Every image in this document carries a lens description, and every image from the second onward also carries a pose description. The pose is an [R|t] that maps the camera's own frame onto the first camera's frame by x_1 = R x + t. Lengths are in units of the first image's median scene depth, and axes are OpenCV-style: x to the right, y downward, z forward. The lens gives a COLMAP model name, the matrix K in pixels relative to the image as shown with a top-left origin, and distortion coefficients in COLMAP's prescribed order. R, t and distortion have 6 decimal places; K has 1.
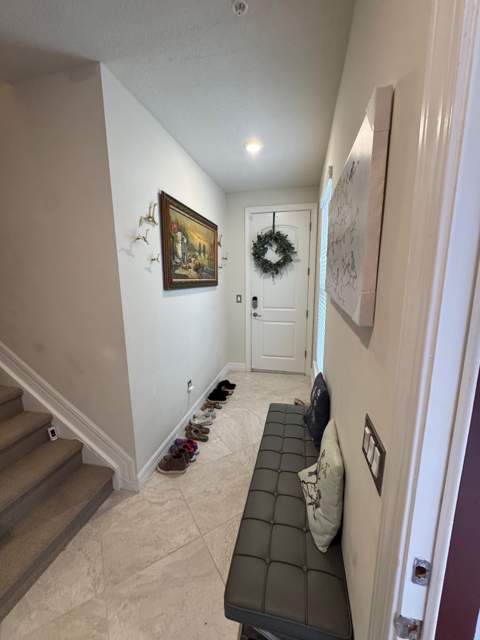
lens RADIAL K [[255.8, 0, 238.0], [0, 255.8, 319.7], [0, 0, 1]] dist [-0.003040, 0.000664]
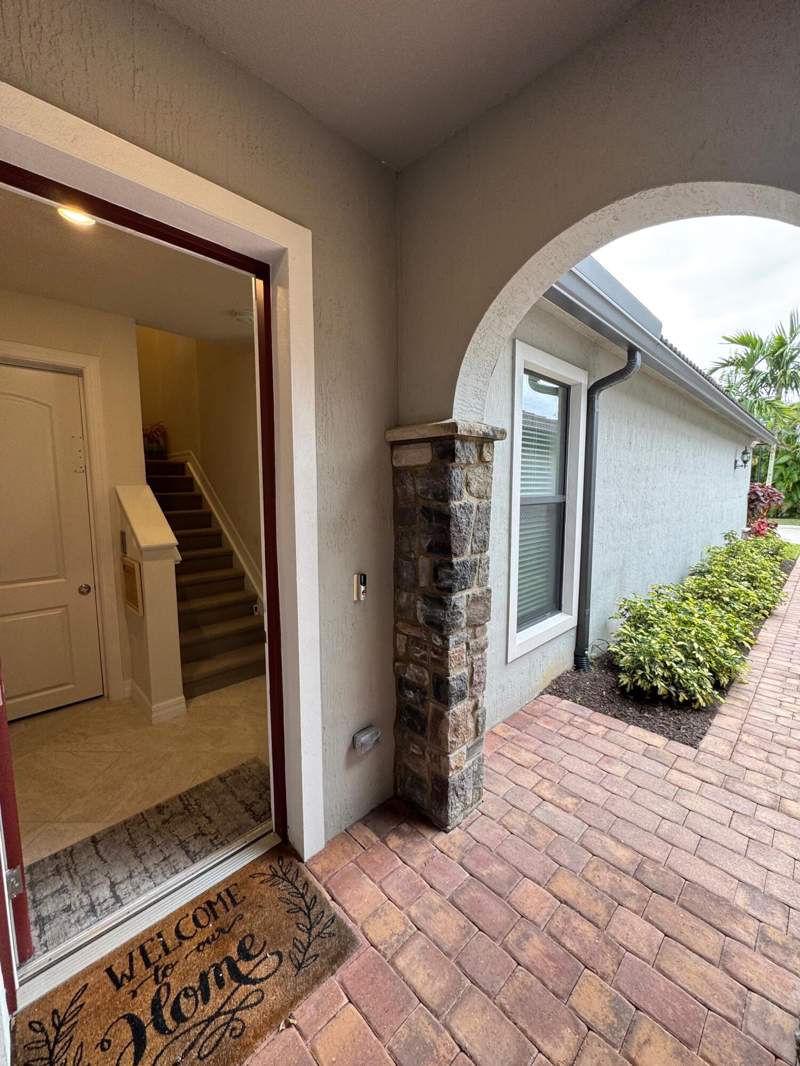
lens RADIAL K [[426.1, 0, 398.7], [0, 426.1, 531.1], [0, 0, 1]] dist [-0.003040, 0.000664]
pose [[0.849016, 0.062856, -0.524615, 0.856048], [-0.099571, 0.994142, -0.042030, 0.077902], [0.518901, 0.087921, 0.850301, -0.402842]]
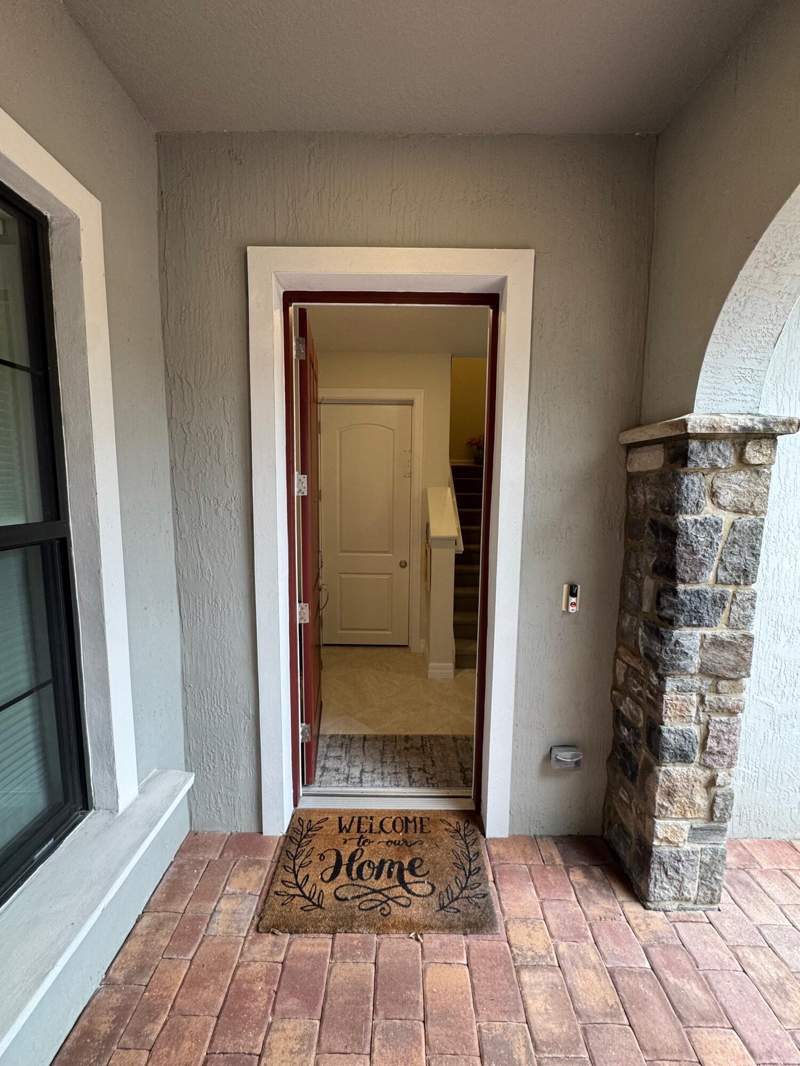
lens RADIAL K [[426.1, 0, 400.7], [0, 426.1, 530.5], [0, 0, 1]] dist [-0.003040, 0.000664]
pose [[0.233954, 0.115255, -0.965392, 1.069662], [-0.184888, 0.980103, 0.072205, 0.030529], [0.954506, 0.161597, 0.250609, -0.231243]]
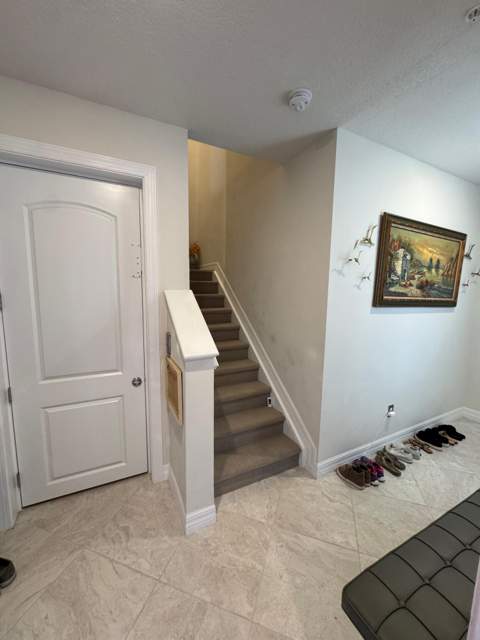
lens RADIAL K [[255.8, 0, 240.1], [0, 255.8, 321.2], [0, 0, 1]] dist [-0.003040, 0.000664]
pose [[0.644541, 0.122435, -0.754703, 0.158075], [-0.160012, 0.986837, 0.023438, 0.004369], [0.747638, 0.105655, 0.655648, -0.075453]]
